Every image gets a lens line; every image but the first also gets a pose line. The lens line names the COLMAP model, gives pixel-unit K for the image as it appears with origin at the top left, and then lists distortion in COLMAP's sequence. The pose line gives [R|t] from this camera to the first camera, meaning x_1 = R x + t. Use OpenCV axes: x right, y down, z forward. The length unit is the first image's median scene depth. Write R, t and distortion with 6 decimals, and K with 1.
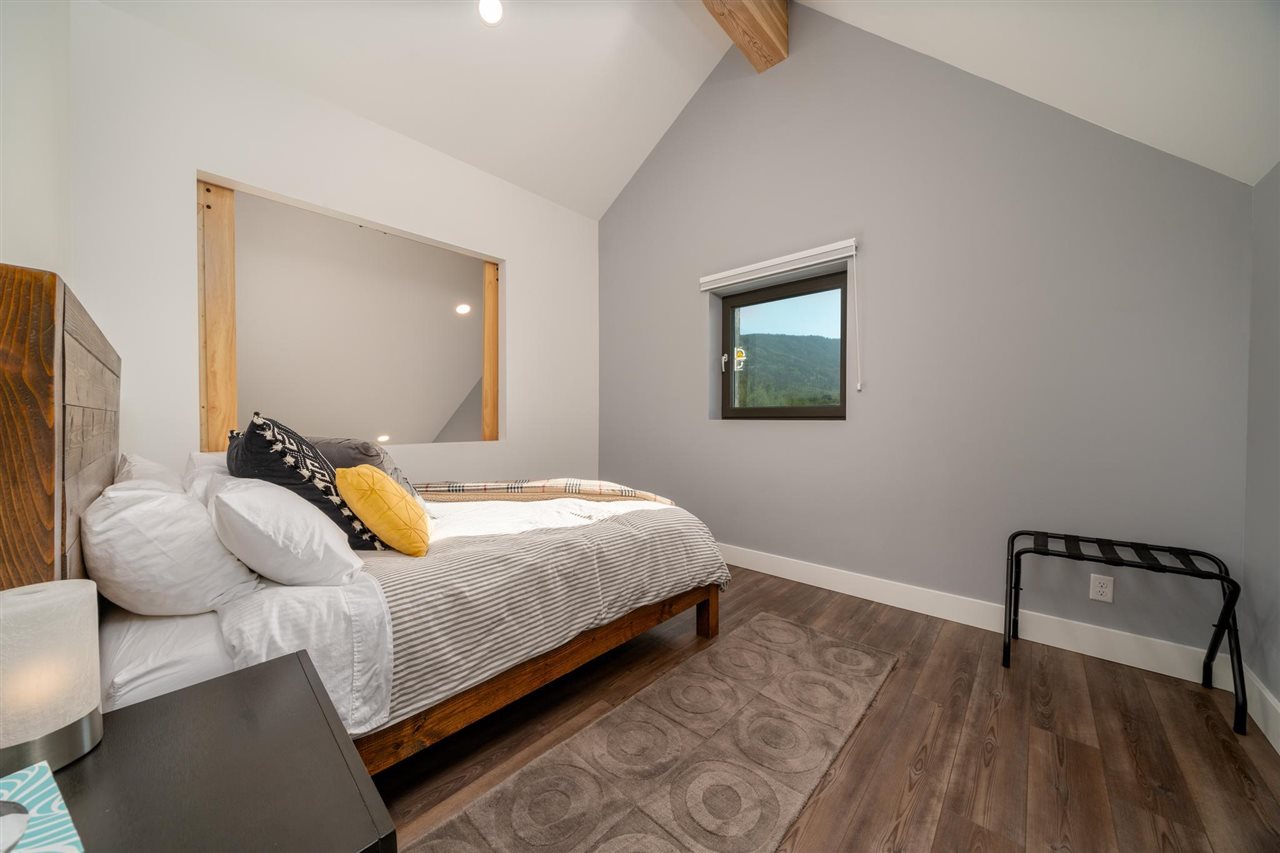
lens RADIAL K [[441.6, 0, 640.0], [0, 441.6, 426.5], [0, 0, 1]] dist [-0.000201, 0.000001]
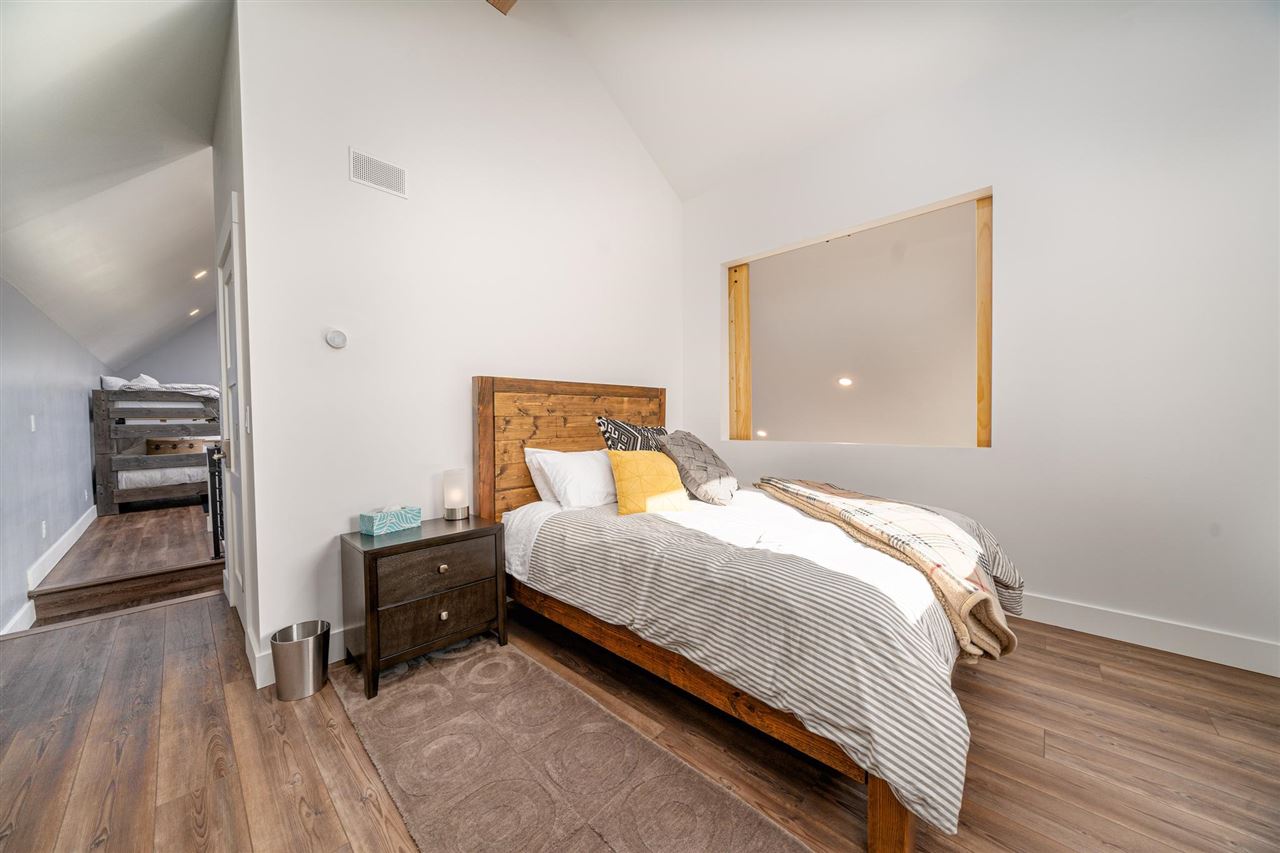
lens RADIAL K [[441.6, 0, 640.0], [0, 441.6, 426.5], [0, 0, 1]] dist [-0.000201, 0.000001]
pose [[-0.024206, 0.015755, -0.999583, 0.880325], [-0.005301, 0.999860, 0.015888, -0.018972], [0.999693, 0.005683, -0.024119, 1.044088]]
